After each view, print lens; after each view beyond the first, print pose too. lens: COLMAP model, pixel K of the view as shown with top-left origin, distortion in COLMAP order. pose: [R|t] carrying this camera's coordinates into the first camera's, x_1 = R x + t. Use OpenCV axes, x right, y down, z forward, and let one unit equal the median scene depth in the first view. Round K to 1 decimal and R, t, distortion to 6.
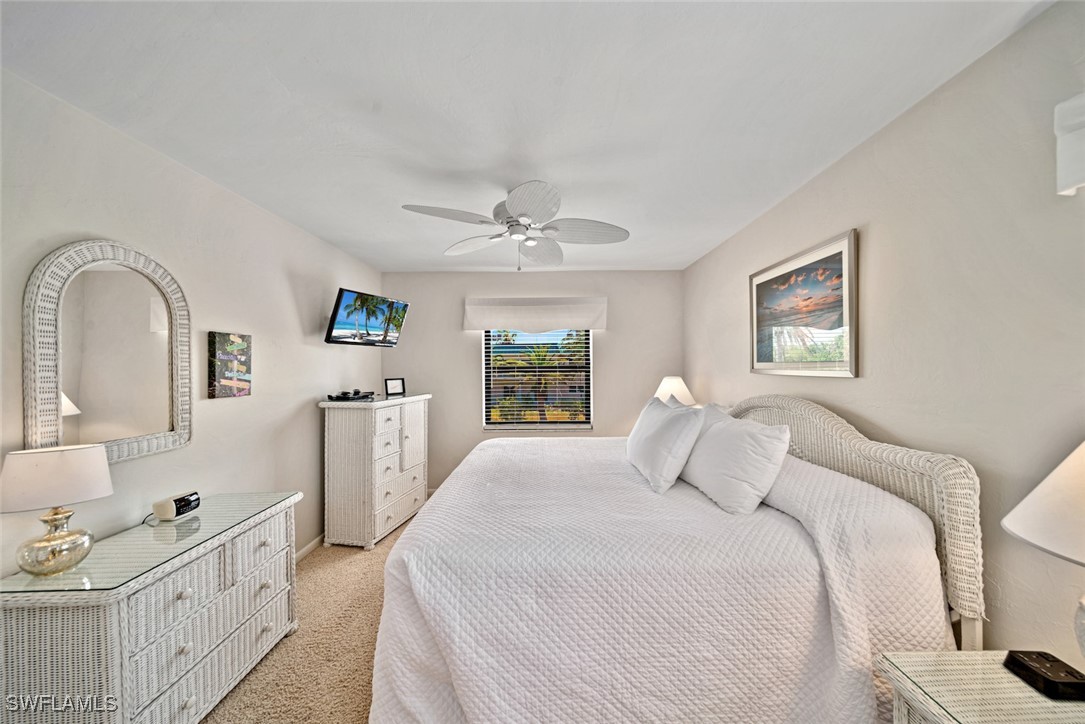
lens RADIAL K [[388.8, 0, 555.3], [0, 388.8, 360.2], [0, 0, 1]] dist [0.001715, -0.001514]
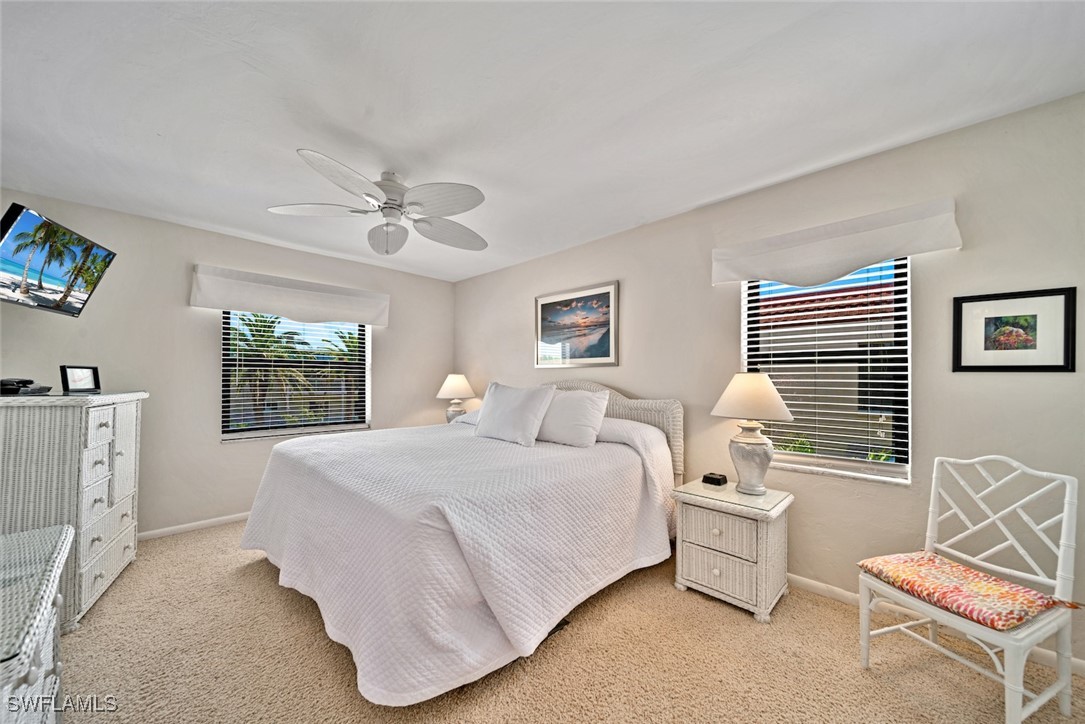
lens RADIAL K [[388.8, 0, 551.2], [0, 388.8, 372.3], [0, 0, 1]] dist [0.001715, -0.001514]
pose [[0.690381, 0.028063, 0.722901, -0.572866], [-0.020246, 0.999605, -0.019469, 0.093589], [-0.723162, -0.001195, 0.690677, 0.020378]]
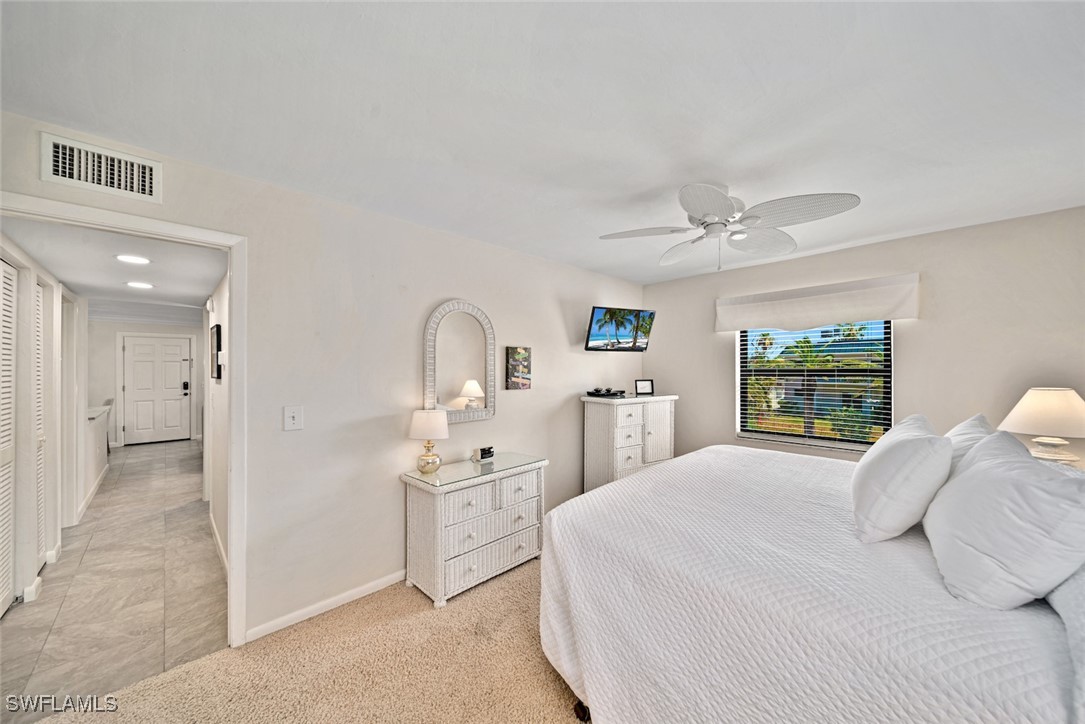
lens RADIAL K [[388.8, 0, 548.0], [0, 388.8, 359.7], [0, 0, 1]] dist [0.001715, -0.001514]
pose [[0.694355, -0.013279, -0.719510, 0.341606], [0.009261, 0.999912, -0.009517, -0.004734], [0.719573, -0.000055, 0.694417, 0.037849]]
